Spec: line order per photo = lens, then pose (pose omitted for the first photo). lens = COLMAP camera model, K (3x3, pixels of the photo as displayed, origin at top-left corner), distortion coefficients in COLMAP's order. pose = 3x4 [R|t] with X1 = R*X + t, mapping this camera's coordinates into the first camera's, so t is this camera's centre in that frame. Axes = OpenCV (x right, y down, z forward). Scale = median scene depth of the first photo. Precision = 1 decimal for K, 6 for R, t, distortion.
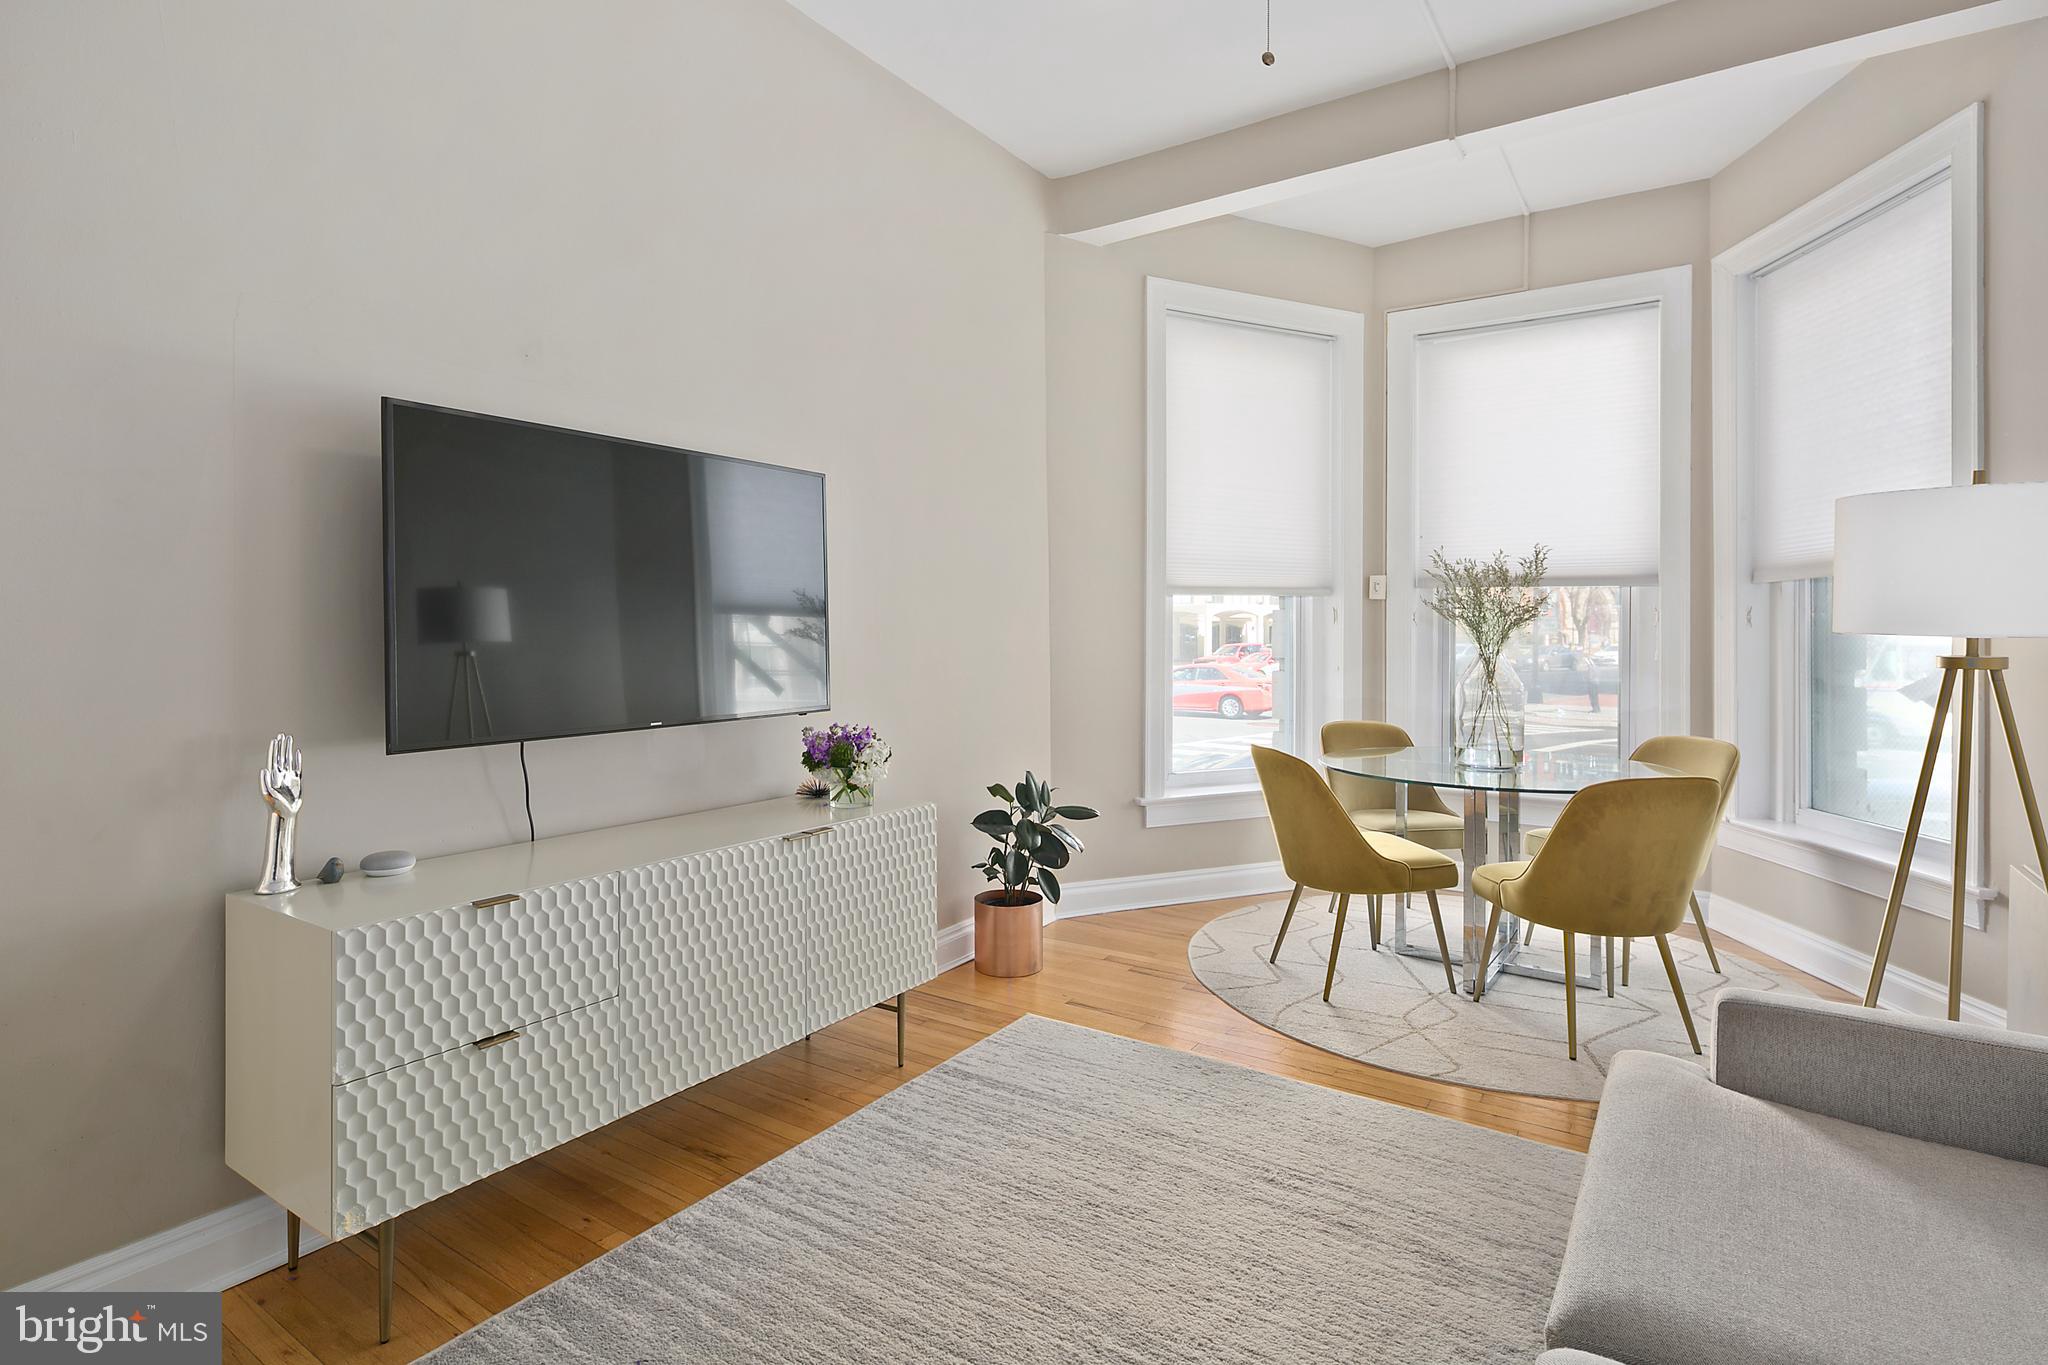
lens RADIAL K [[1003.5, 0, 1020.2], [0, 1003.5, 641.2], [0, 0, 1]] dist [0.004161, -0.005280]
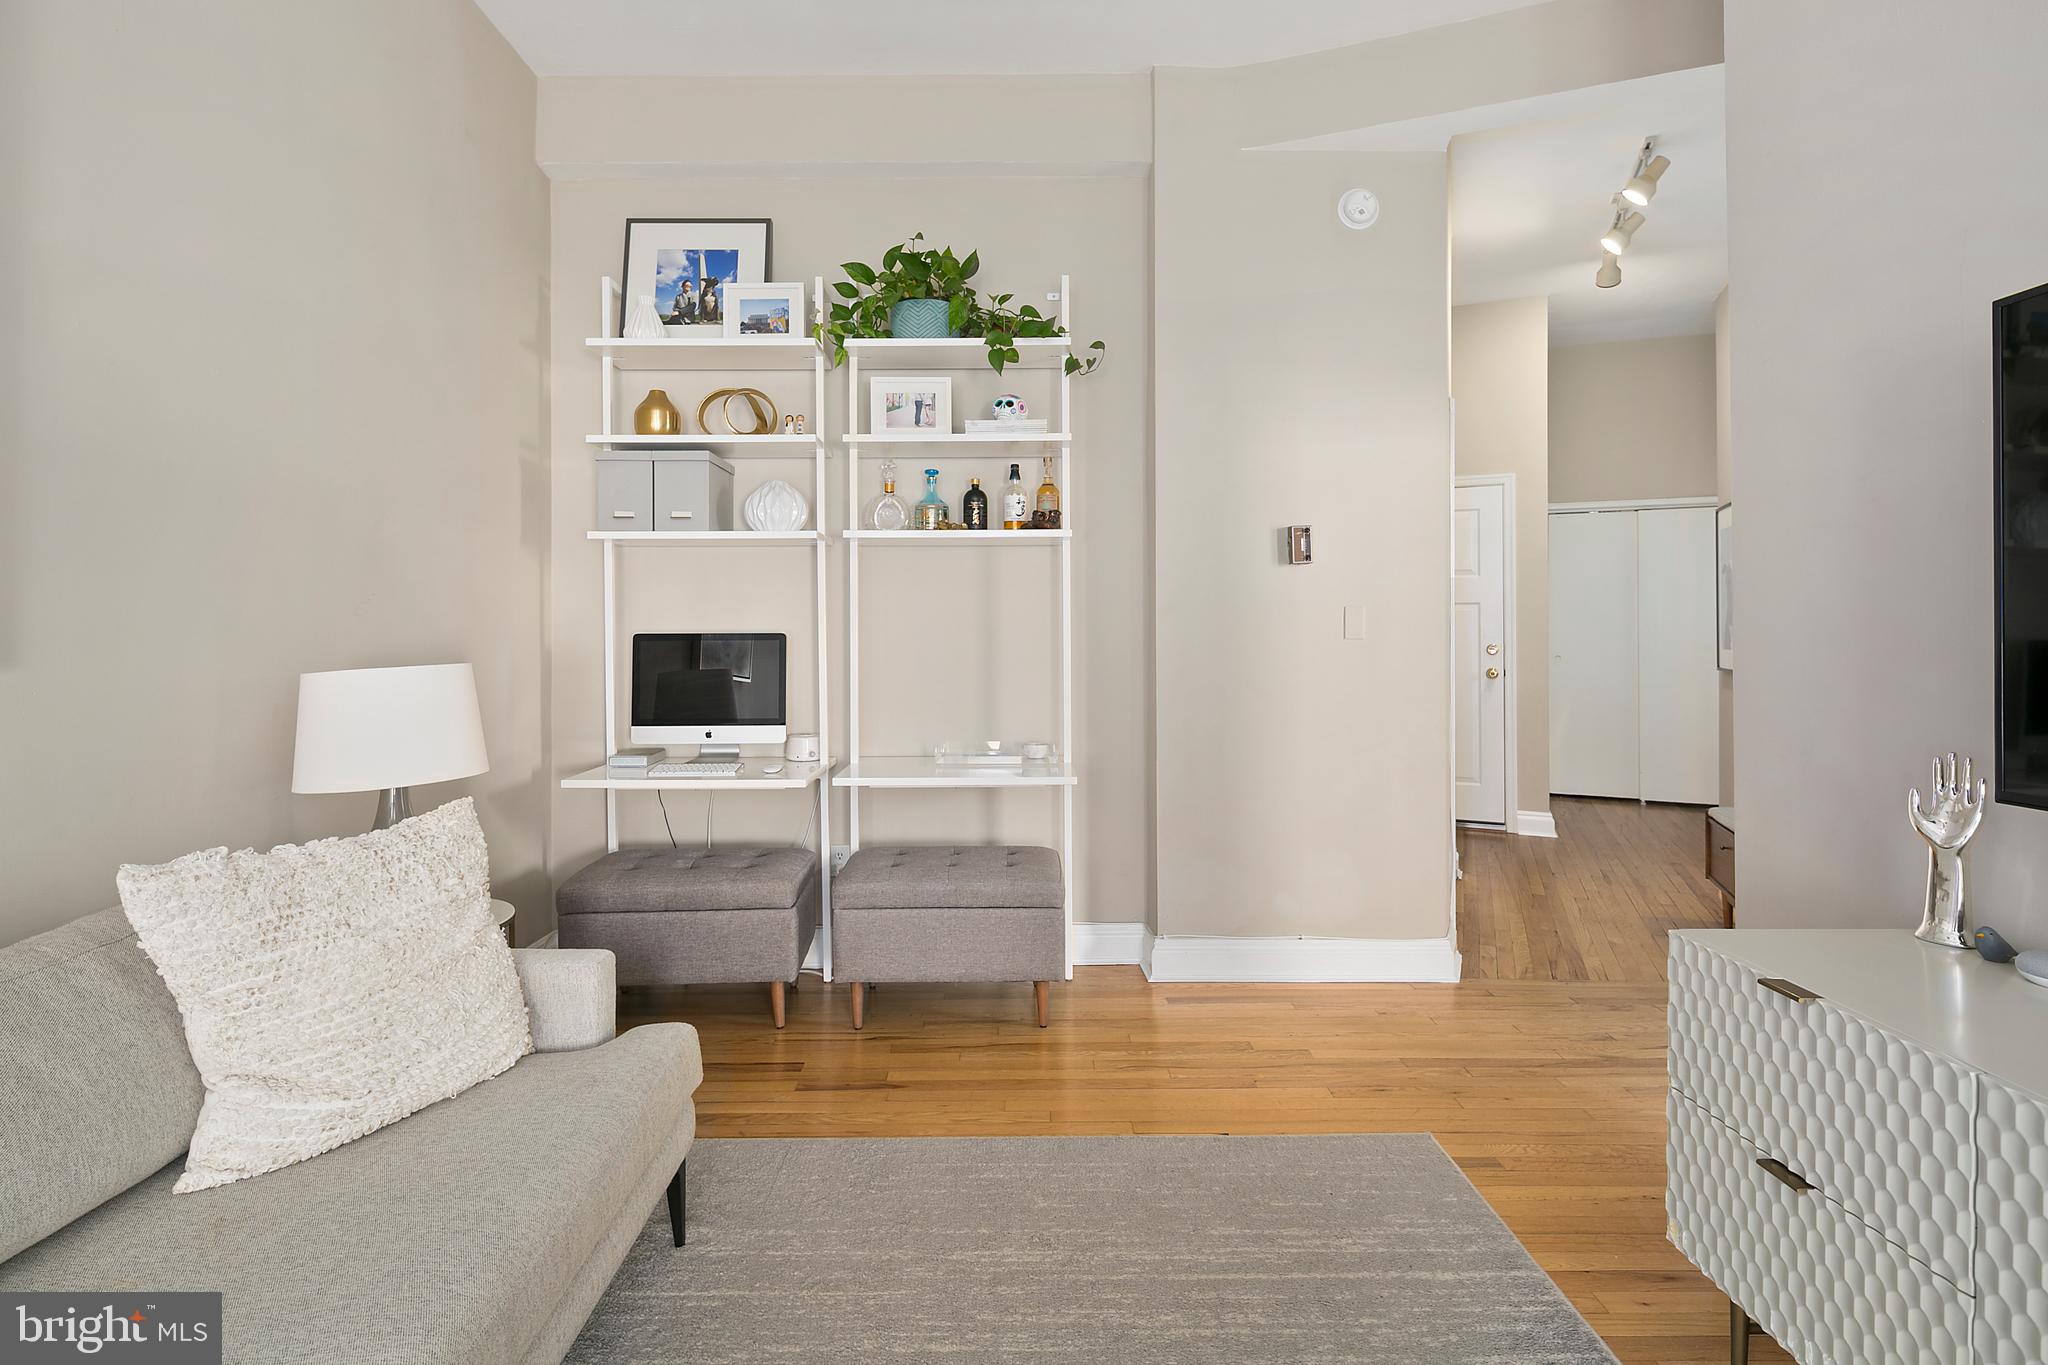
lens RADIAL K [[998.7, 0, 1017.8], [0, 998.7, 618.7], [0, 0, 1]] dist [0.003380, -0.004671]
pose [[-0.831432, -0.003735, -0.555614, 0.218879], [-0.001570, 0.999989, -0.004372, -0.008421], [0.555624, -0.002763, -0.831429, 0.773431]]
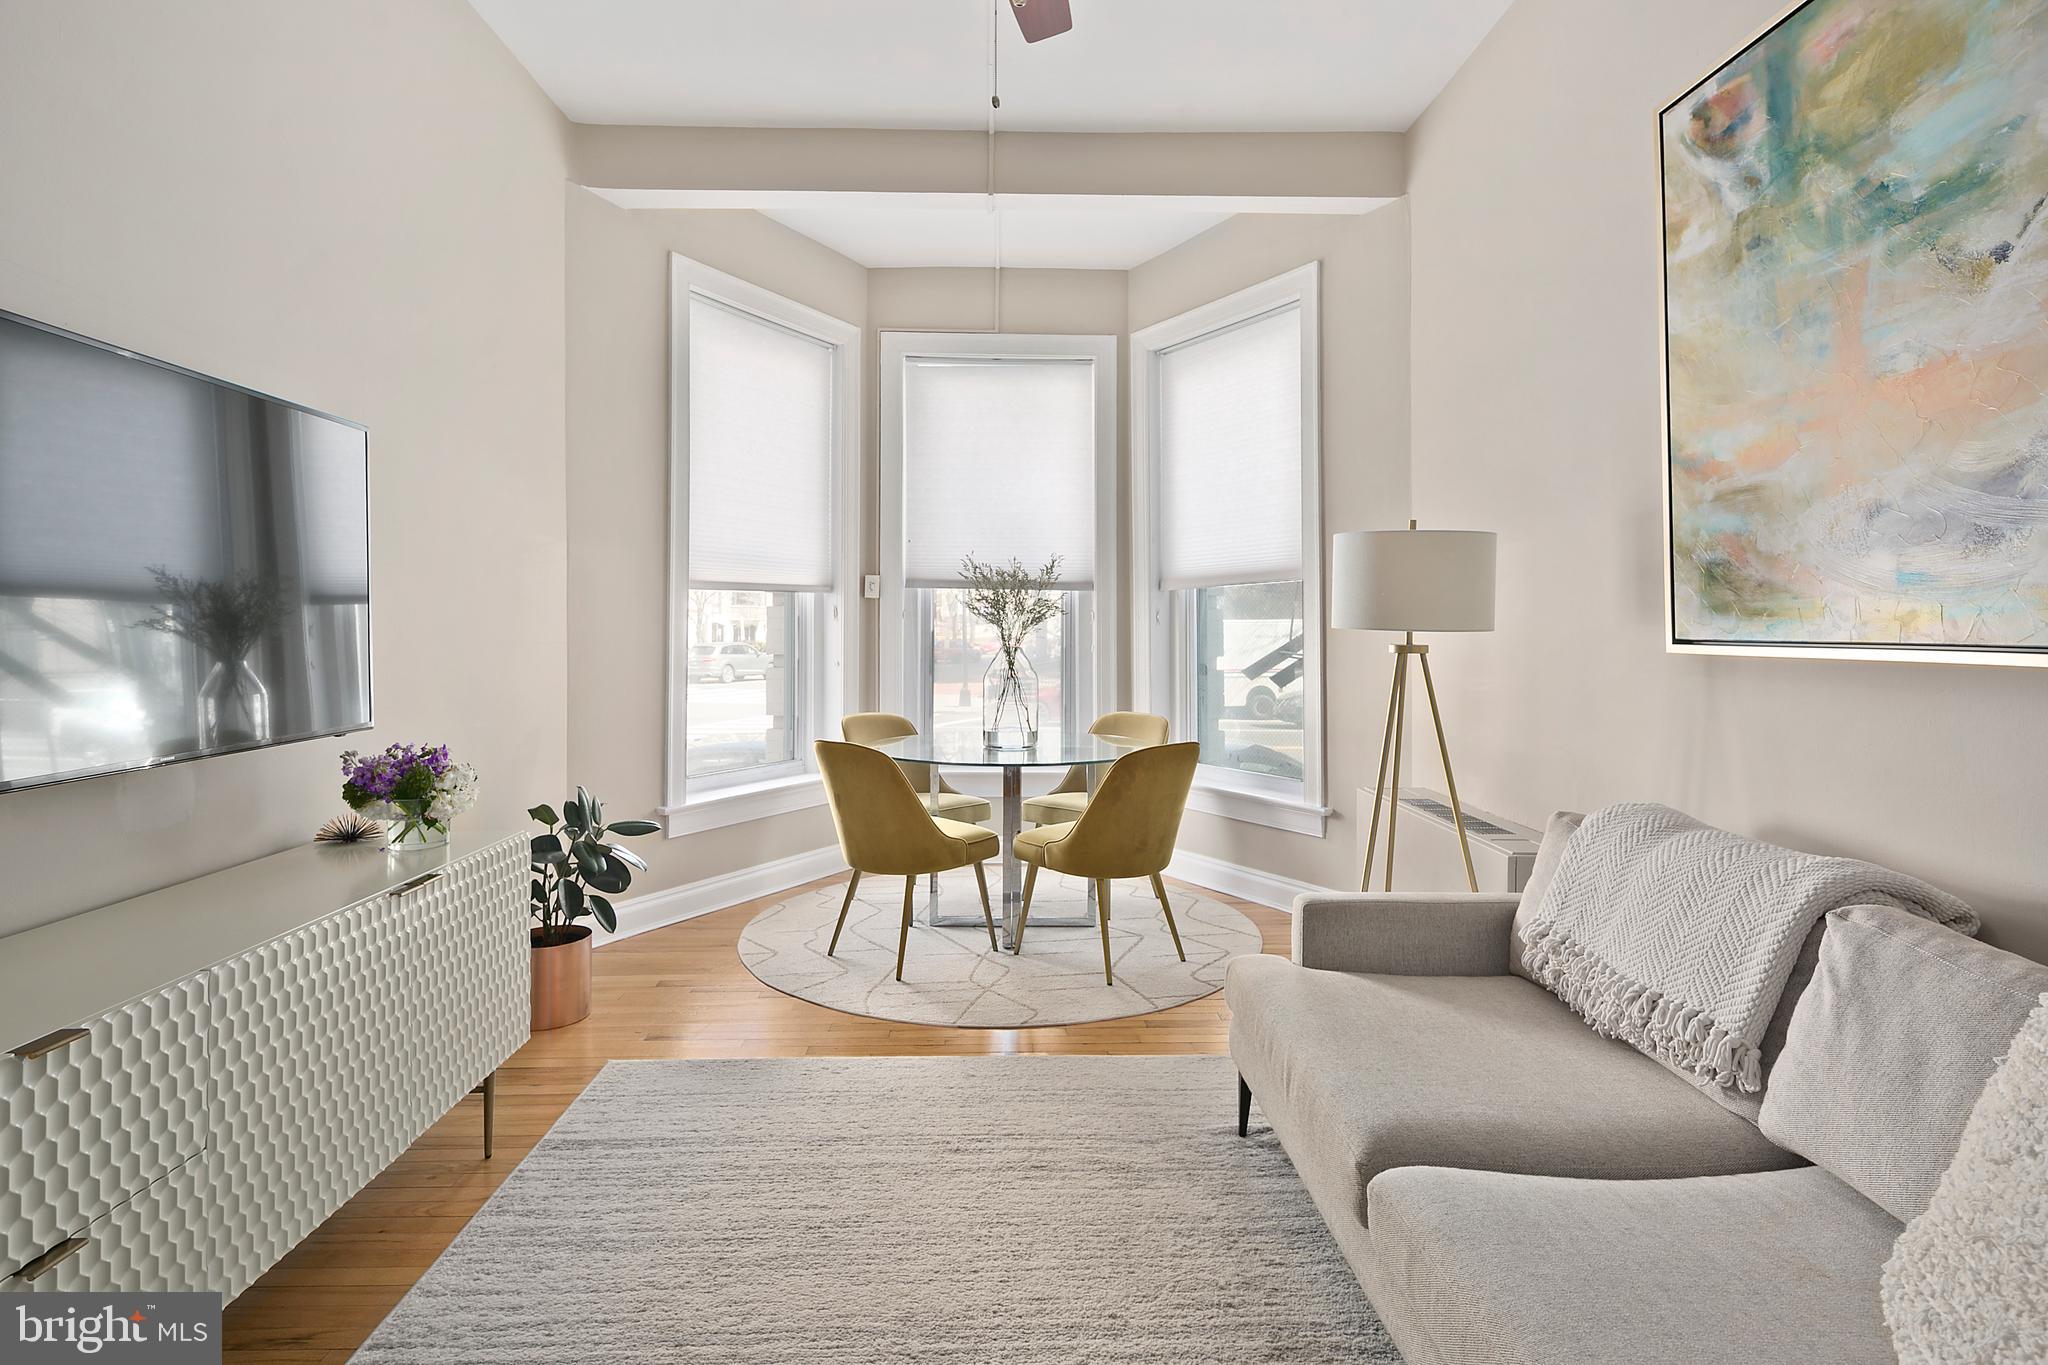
lens RADIAL K [[1014.0, 0, 1013.1], [0, 1014.0, 615.0], [0, 0, 1]] dist [-0.000323, -0.001482]
pose [[0.820681, 0.007762, 0.571335, -0.230946], [0.005149, 0.999767, -0.020979, -0.000326], [-0.571364, 0.020159, 0.820449, 0.062492]]
